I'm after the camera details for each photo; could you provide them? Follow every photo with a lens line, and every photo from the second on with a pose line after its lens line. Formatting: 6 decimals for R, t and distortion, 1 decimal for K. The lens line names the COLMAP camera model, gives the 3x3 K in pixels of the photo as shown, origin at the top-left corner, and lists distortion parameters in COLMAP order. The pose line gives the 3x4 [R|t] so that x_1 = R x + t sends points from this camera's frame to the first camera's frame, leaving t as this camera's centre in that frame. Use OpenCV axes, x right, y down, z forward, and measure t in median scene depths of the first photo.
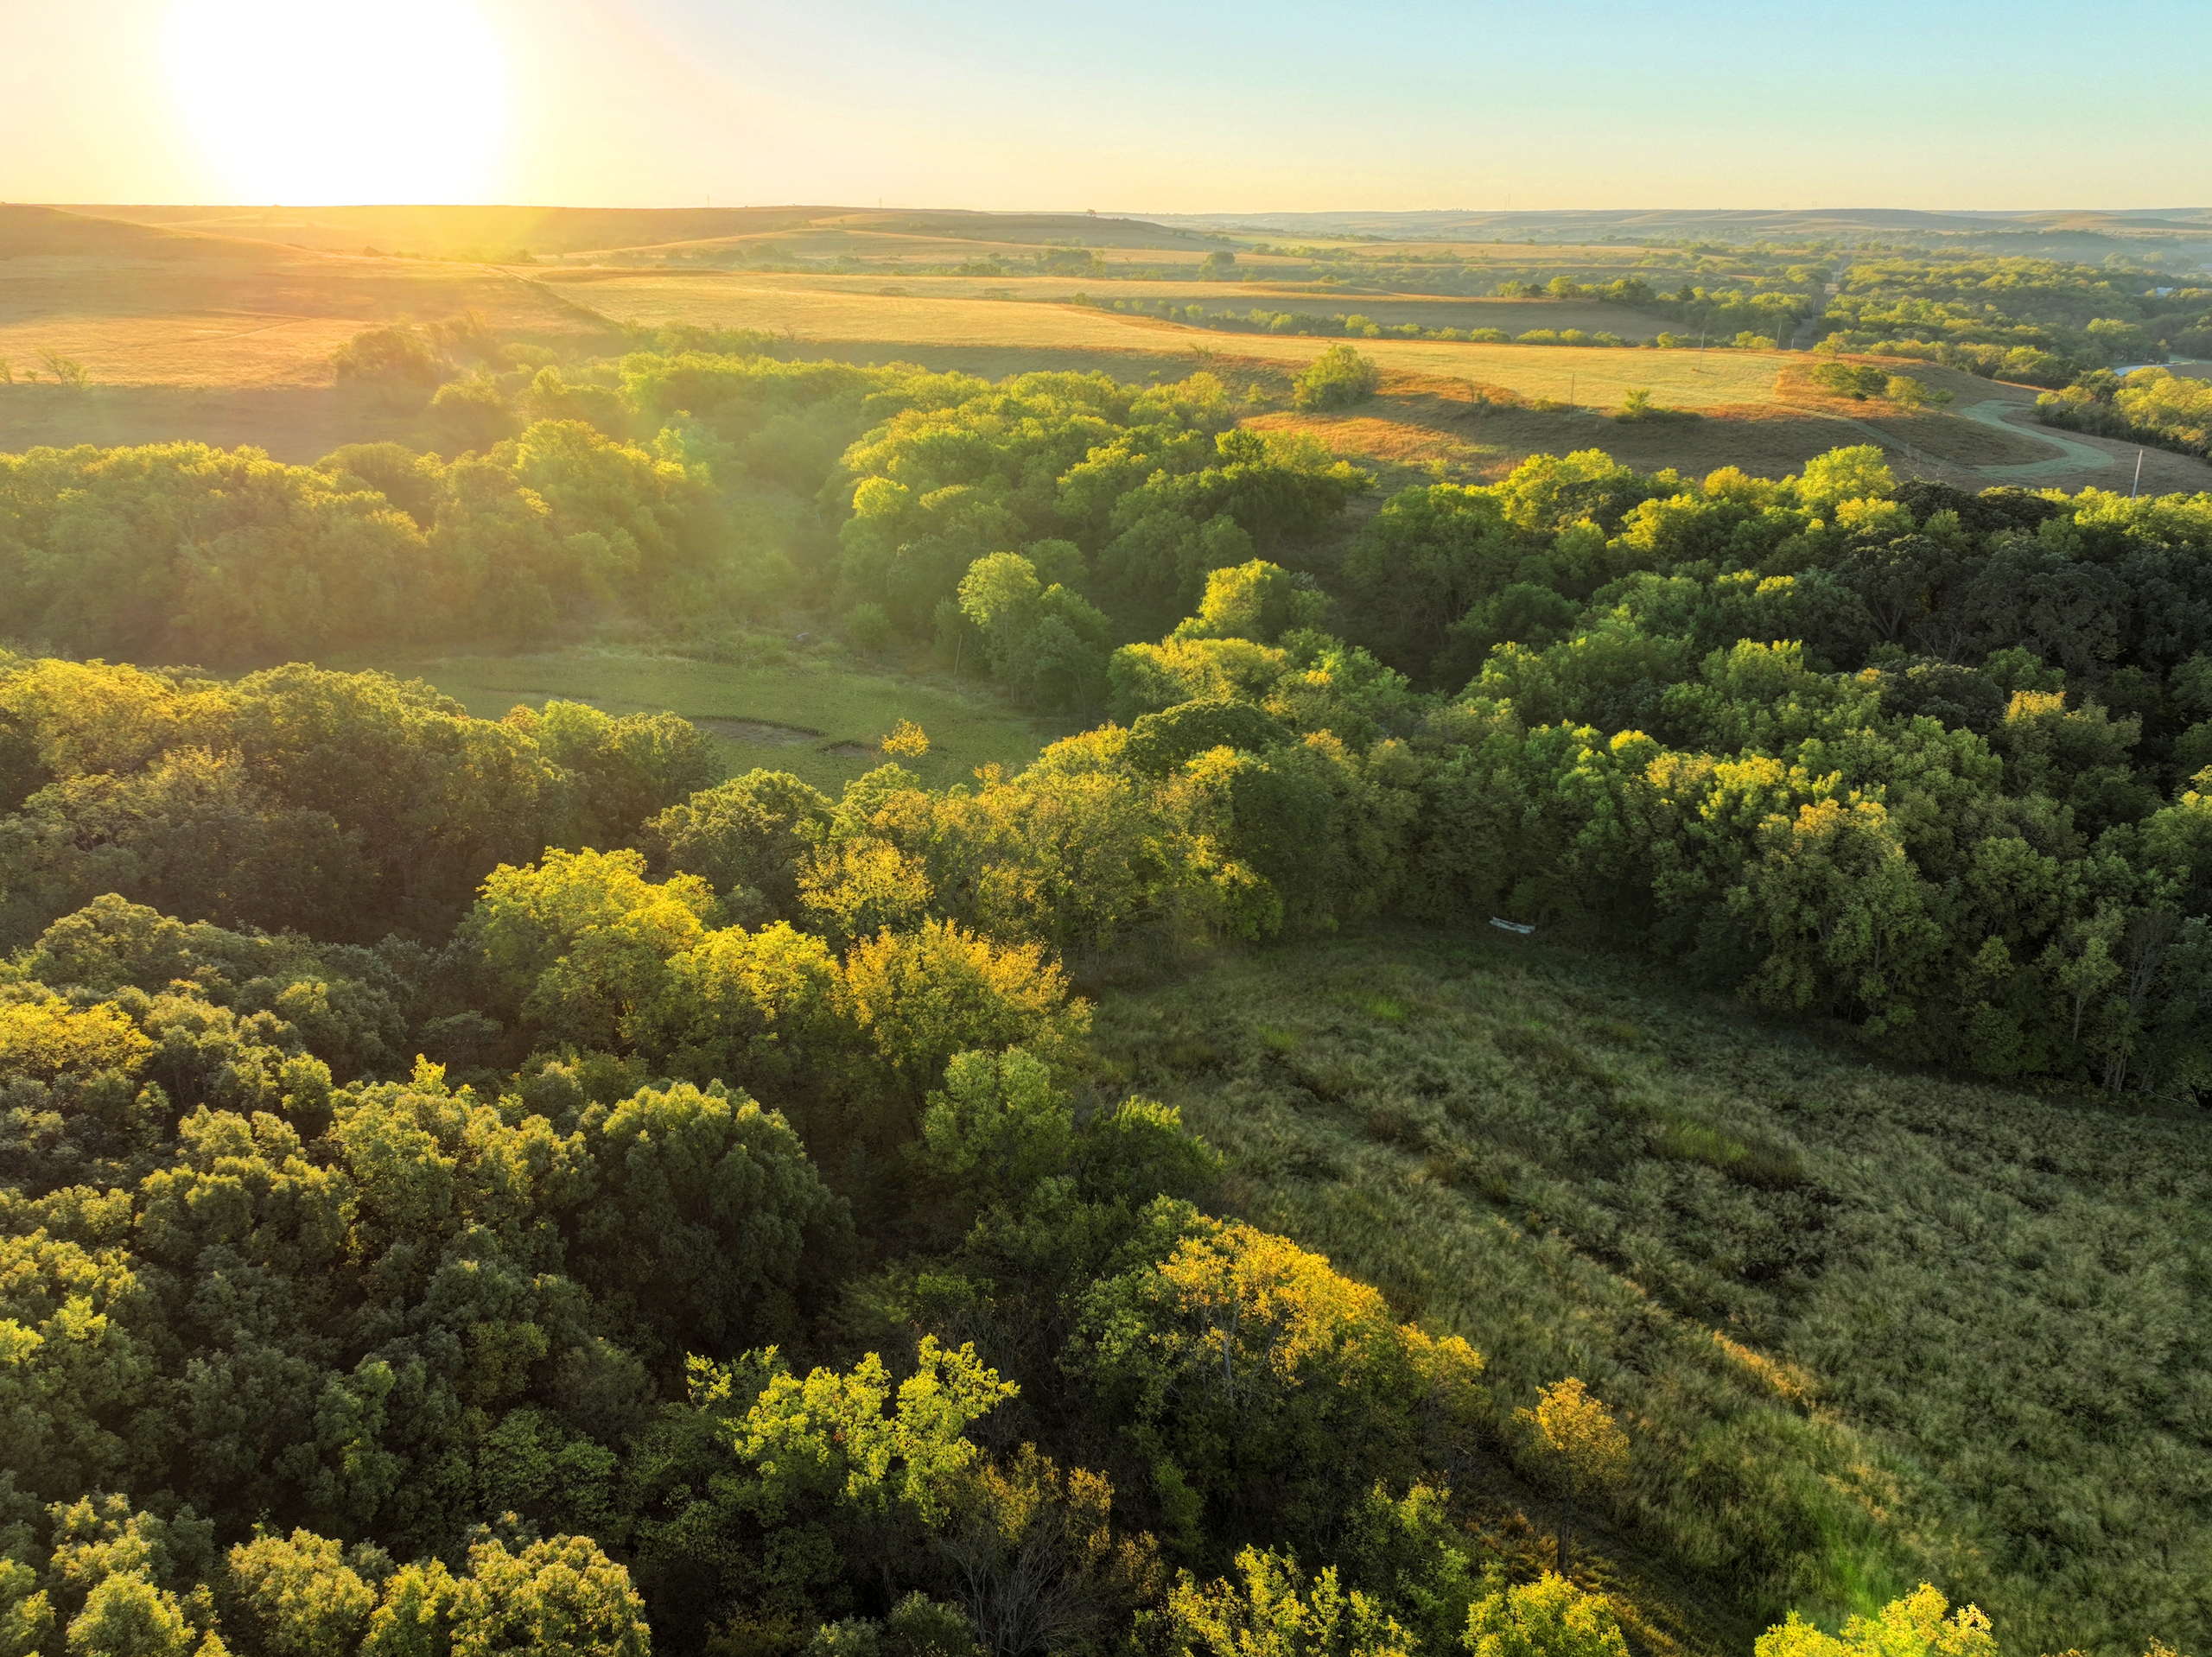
lens RADIAL K [[1755.0, 0, 1111.6], [0, 1755.0, 820.7], [0, 0, 1]] dist [0.005685, 0.001217]
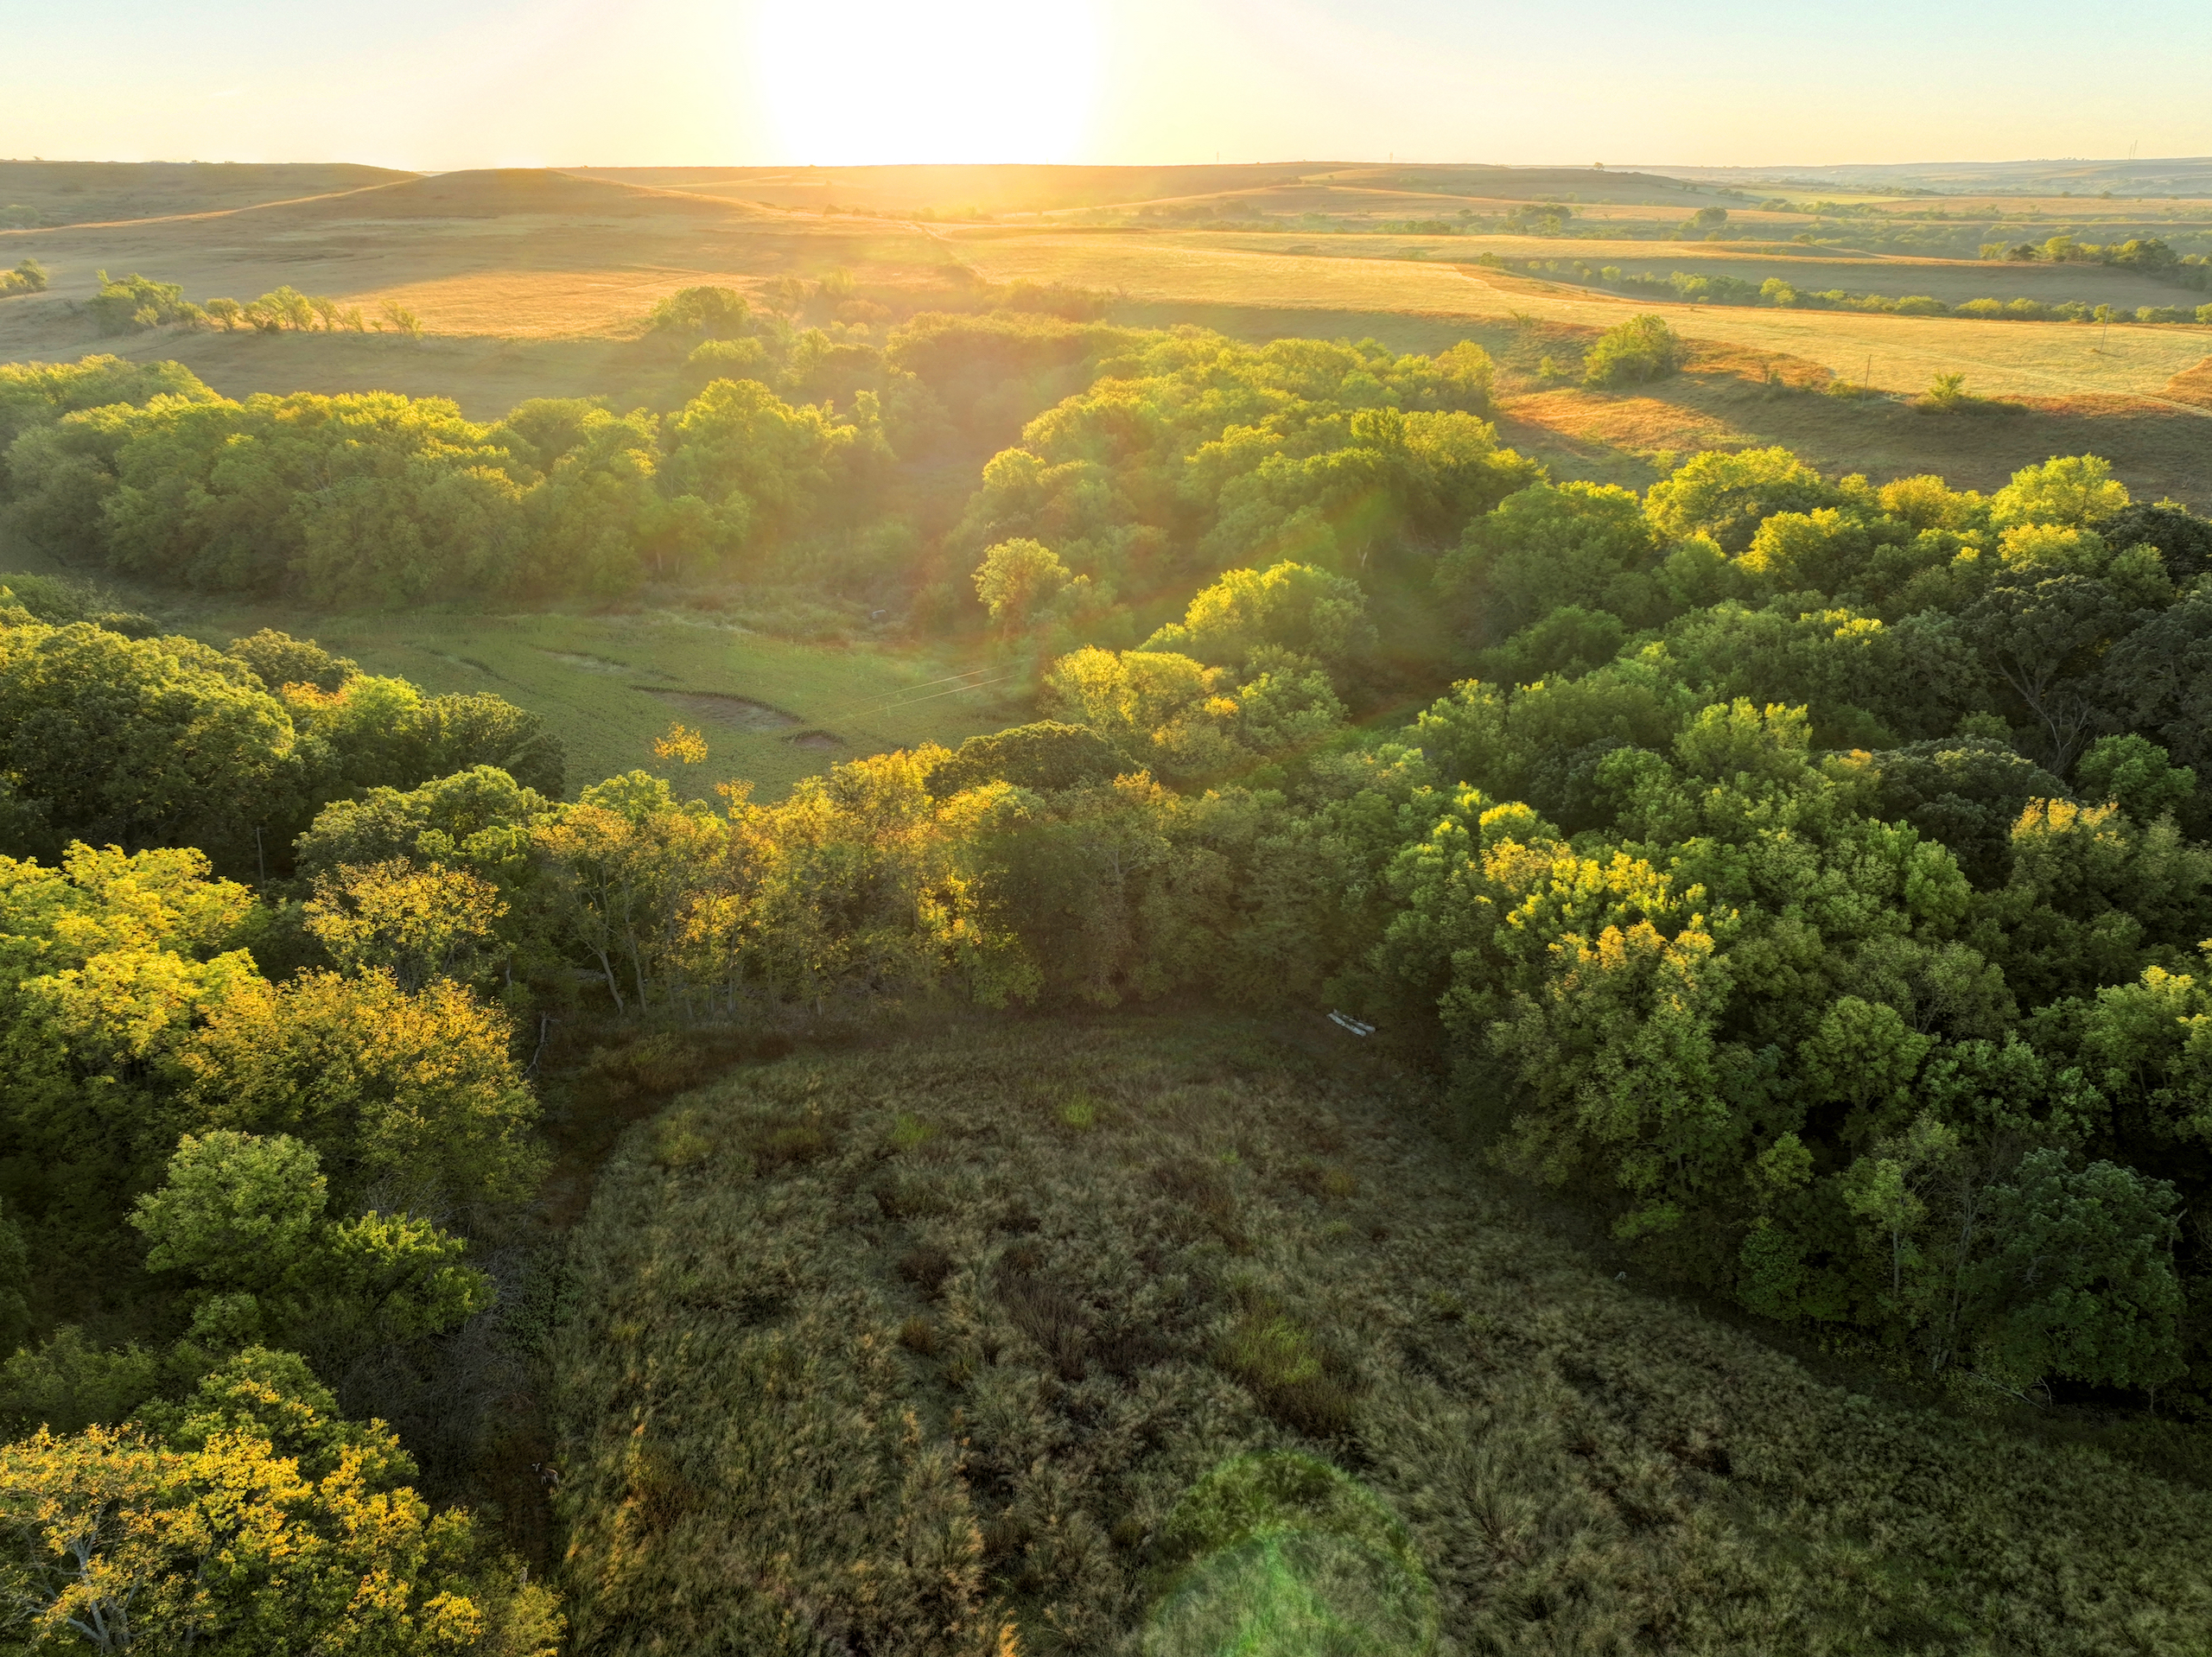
lens RADIAL K [[1765.1, 0, 1106.0], [0, 1765.1, 828.5], [0, 0, 1]] dist [0.000600, 0.006806]
pose [[0.958859, 0.093363, -0.268090, 0.133361], [-0.086742, 0.995563, 0.036465, -0.021217], [0.270305, -0.011710, 0.962703, 0.064540]]
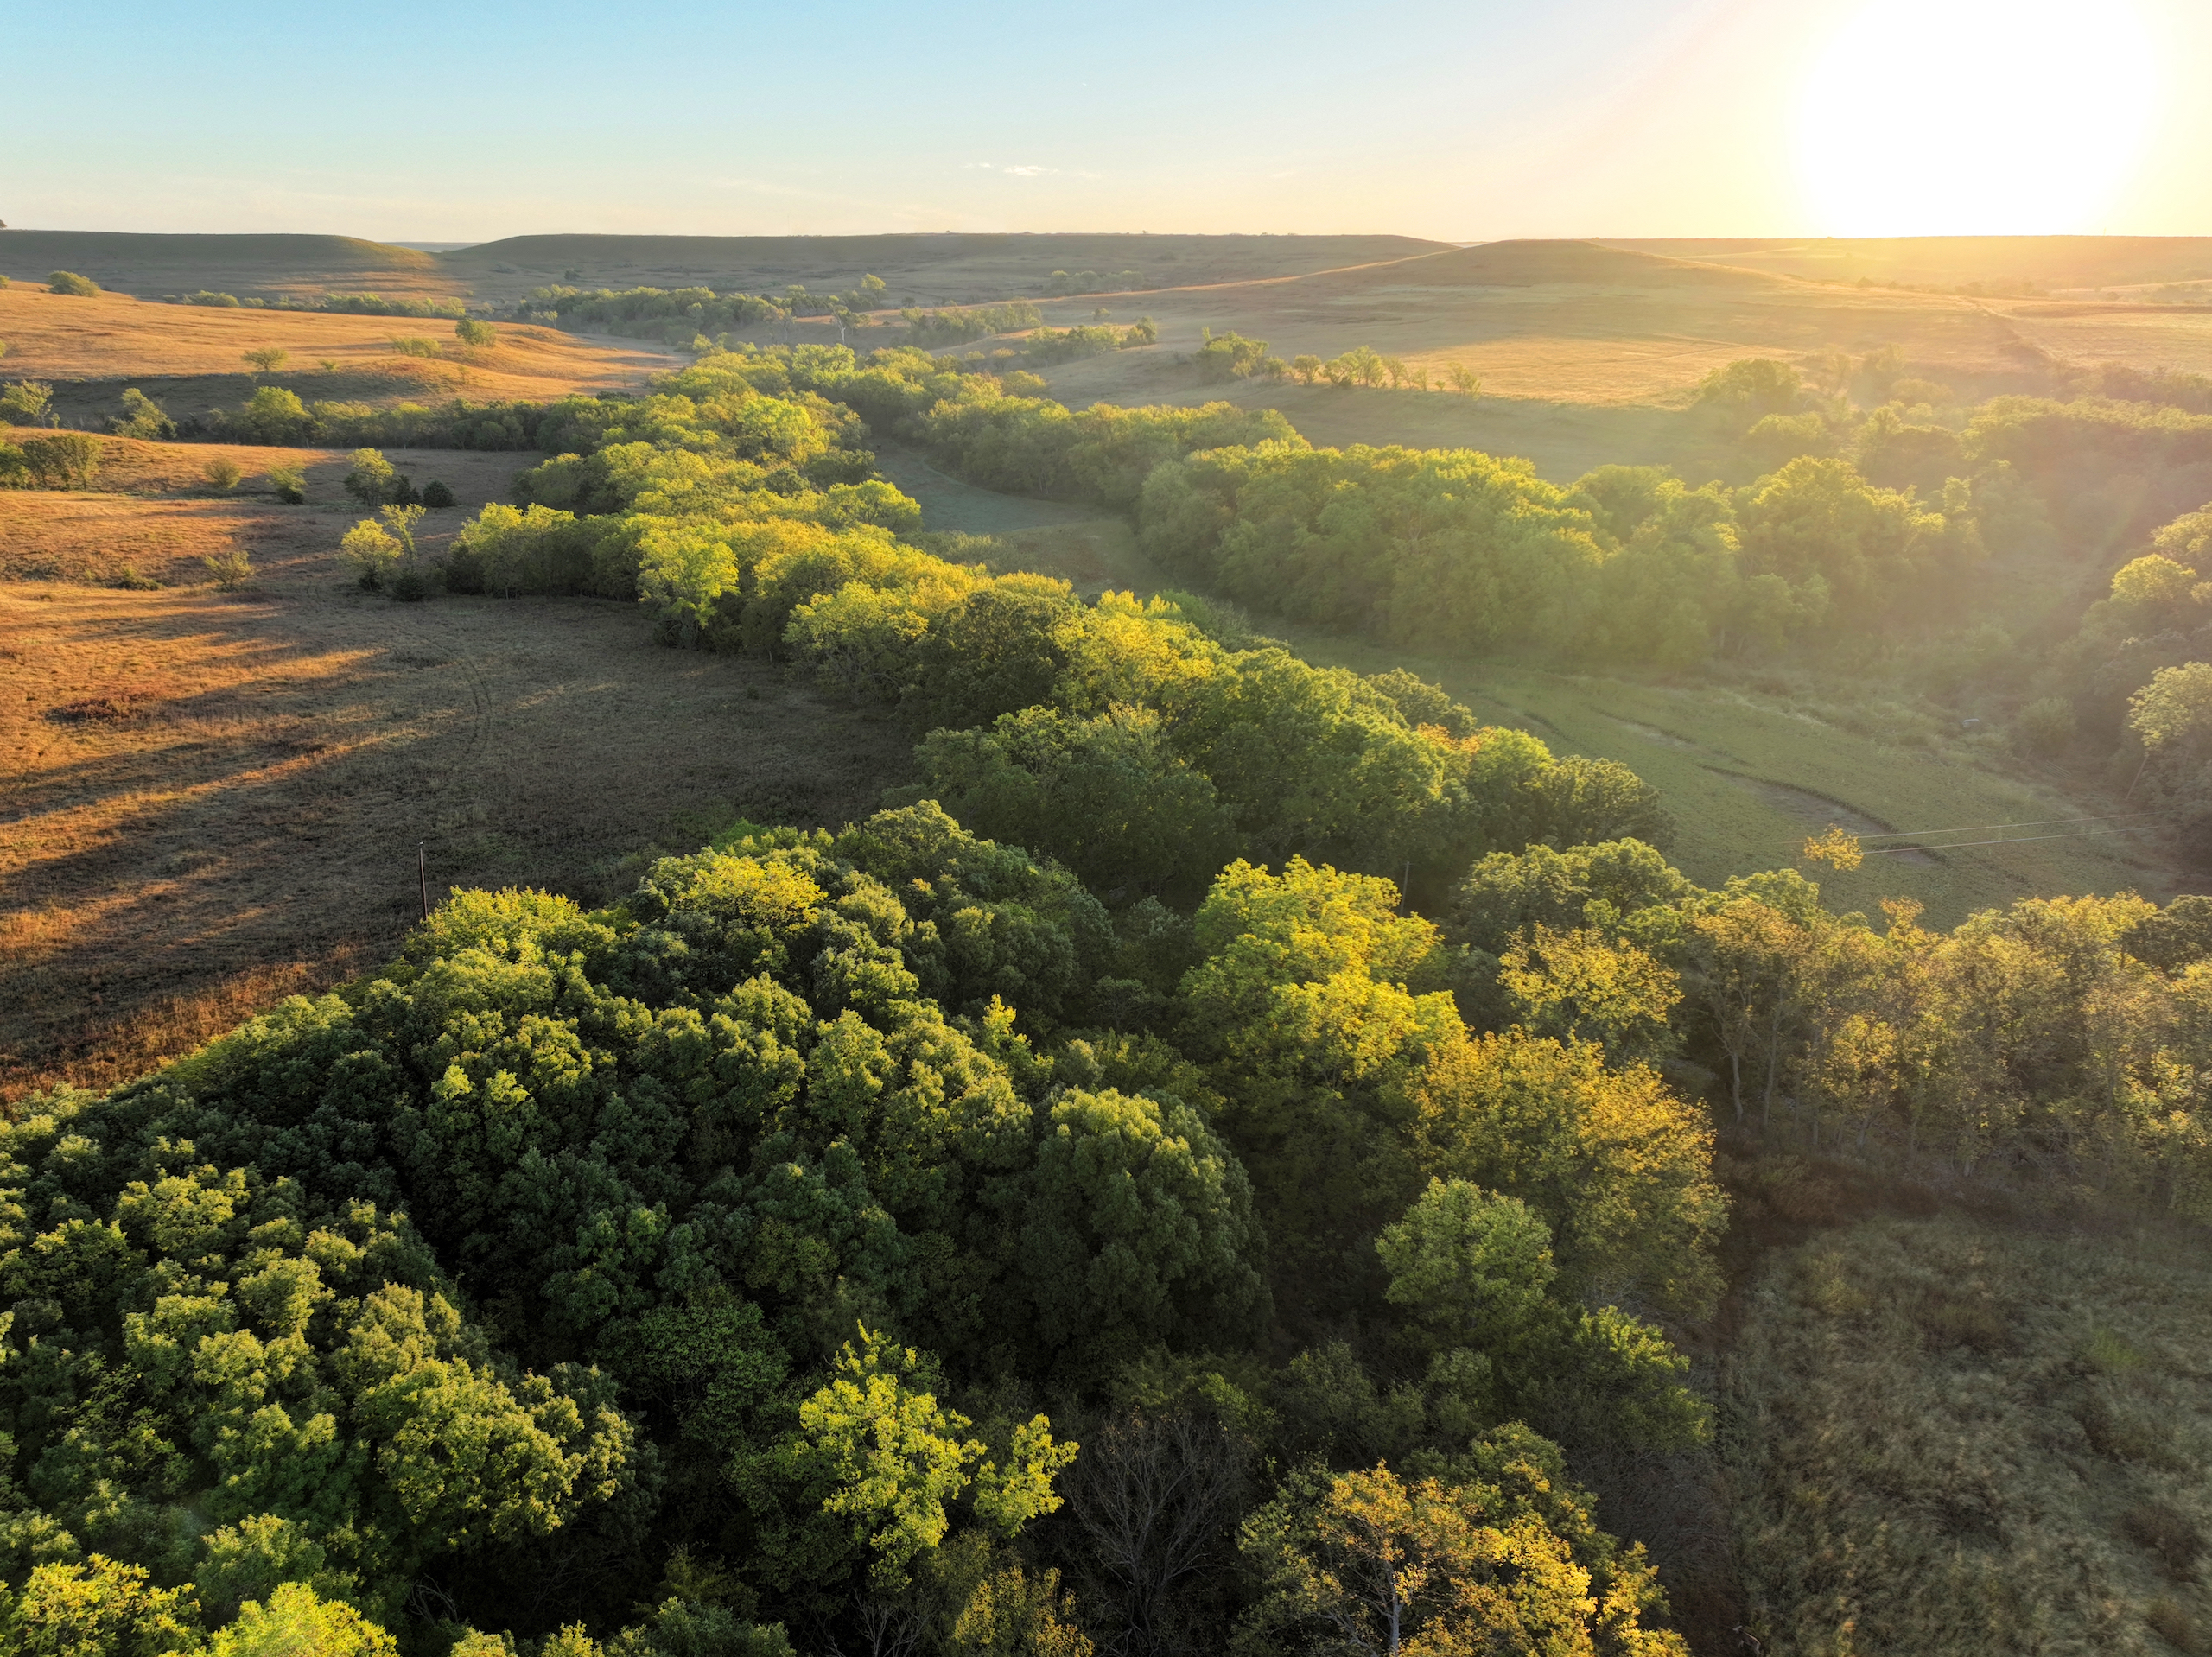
lens RADIAL K [[1728.3, 0, 1106.0], [0, 1728.3, 828.5], [0, 0, 1]] dist [-0.002833, 0.010383]
pose [[0.687579, 0.229567, -0.688865, 0.084007], [-0.234324, 0.968100, 0.088737, -0.018081], [0.687261, 0.100404, 0.719438, 0.054254]]
